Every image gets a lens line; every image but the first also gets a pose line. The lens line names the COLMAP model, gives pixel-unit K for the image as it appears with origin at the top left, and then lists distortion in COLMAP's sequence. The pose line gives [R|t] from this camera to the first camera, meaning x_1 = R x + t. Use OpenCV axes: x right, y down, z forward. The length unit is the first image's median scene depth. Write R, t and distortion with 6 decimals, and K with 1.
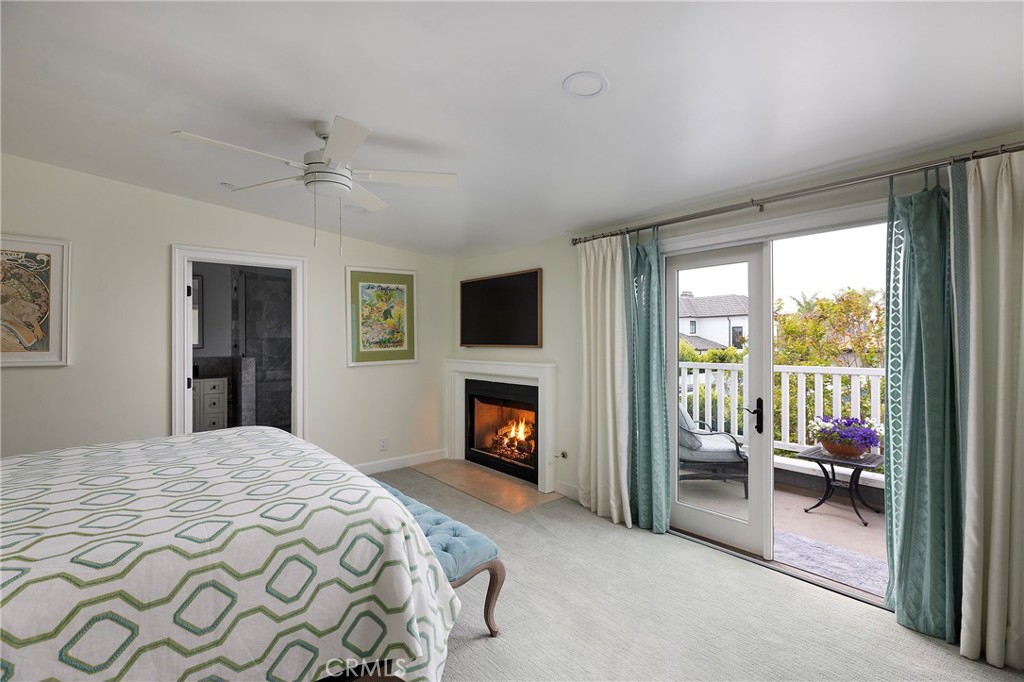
lens RADIAL K [[464.1, 0, 512.0], [0, 464.1, 341.0], [0, 0, 1]] dist [0.002053, 0.001002]
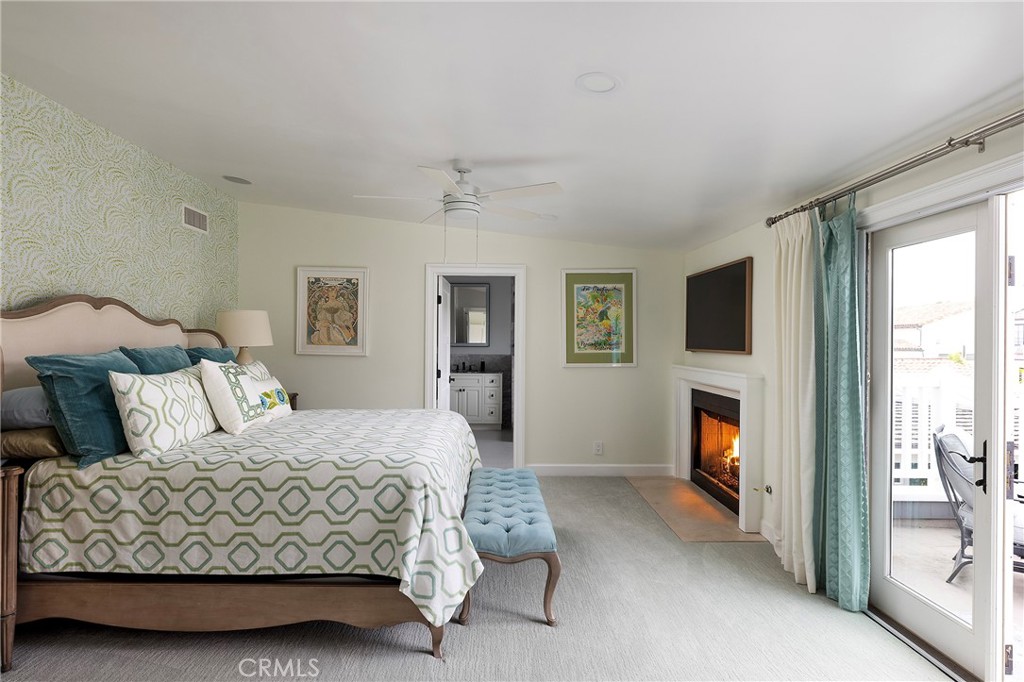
lens RADIAL K [[542.8, 0, 509.9], [0, 542.8, 347.7], [0, 0, 1]] dist [0.000420, 0.000566]
pose [[0.773719, 0.022399, -0.633132, 0.387188], [-0.017647, 0.999749, 0.013804, -0.003294], [0.633283, 0.000492, 0.773920, -0.002160]]
